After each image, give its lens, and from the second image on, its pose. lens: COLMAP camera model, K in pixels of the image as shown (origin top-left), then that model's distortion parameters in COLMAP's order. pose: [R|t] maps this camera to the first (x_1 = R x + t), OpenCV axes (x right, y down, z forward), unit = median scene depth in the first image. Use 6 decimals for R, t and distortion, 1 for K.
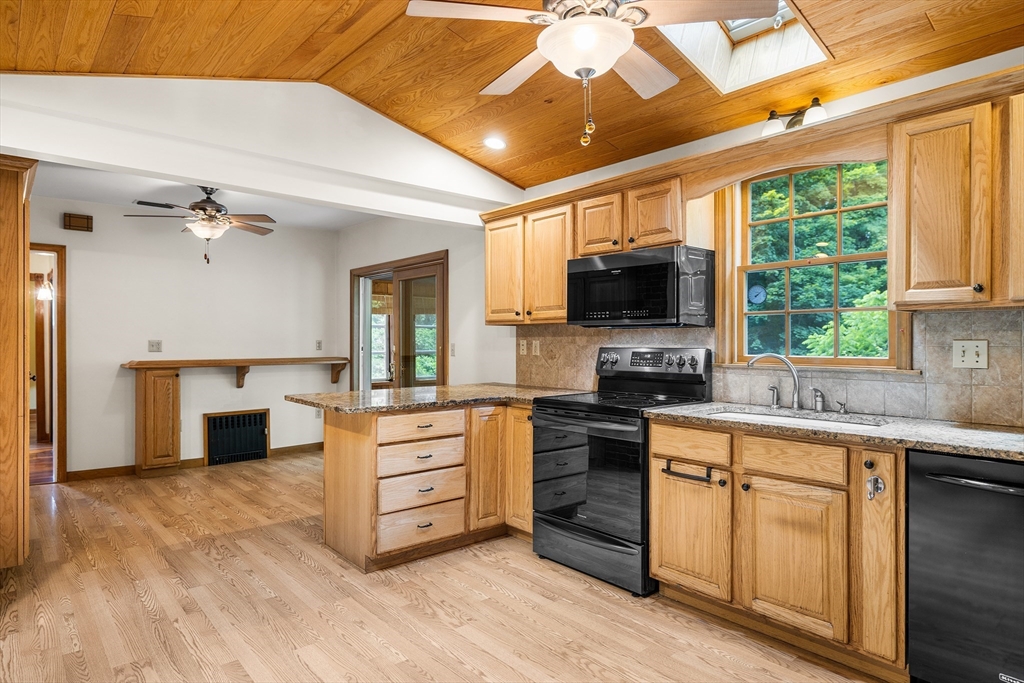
lens RADIAL K [[599.4, 0, 511.1], [0, 599.4, 340.5], [0, 0, 1]] dist [0.003184, -0.001233]
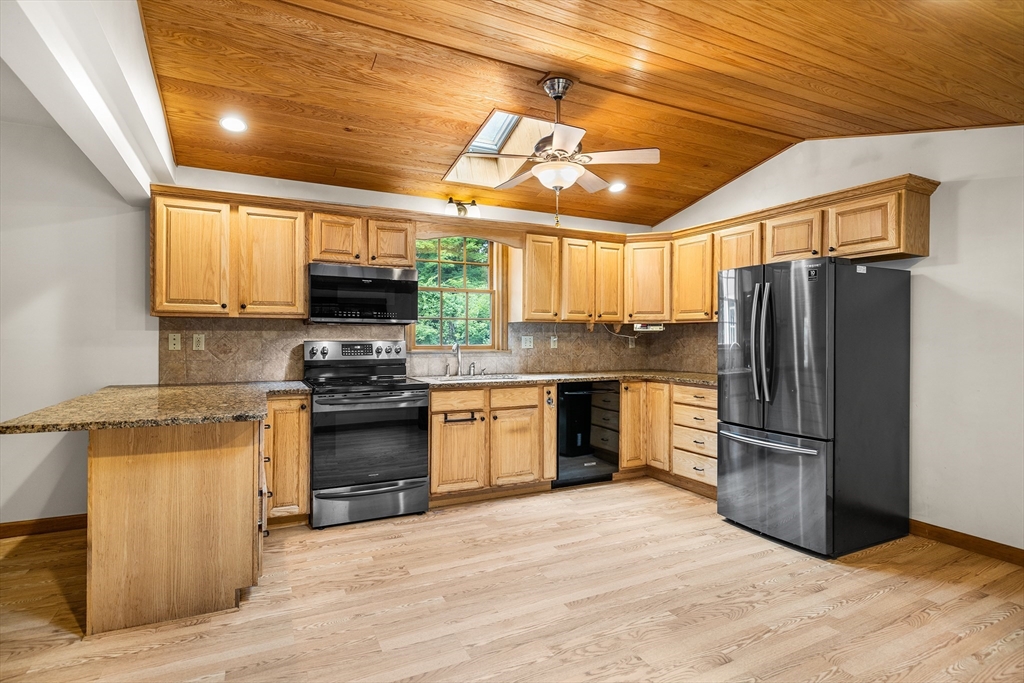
lens RADIAL K [[524.9, 0, 510.9], [0, 524.9, 338.7], [0, 0, 1]] dist [-0.000551, 0.000120]
pose [[0.235172, -0.001954, 0.971952, -0.930716], [-0.004325, 0.999986, 0.003057, 0.003178], [-0.971944, -0.004922, 0.235160, 0.488517]]
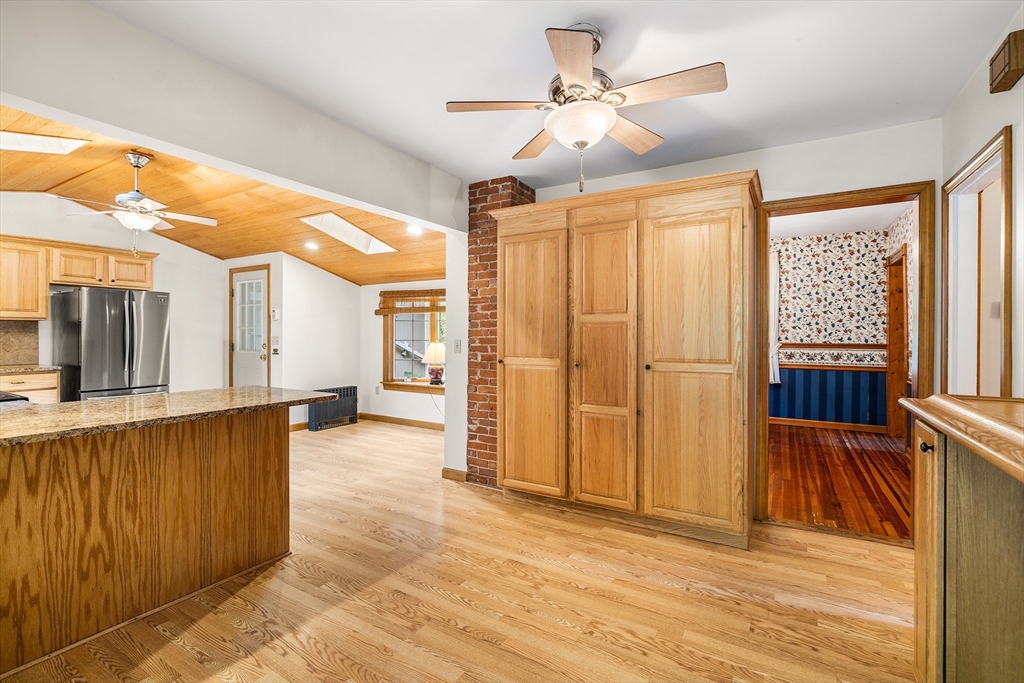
lens RADIAL K [[460.7, 0, 513.2], [0, 460.7, 336.4], [0, 0, 1]] dist [-0.000315, -0.000044]
pose [[-0.946497, 0.000814, -0.322713, -0.489073], [-0.001851, 0.999967, 0.007952, -0.010194], [0.322708, 0.008124, -0.946464, 2.133023]]
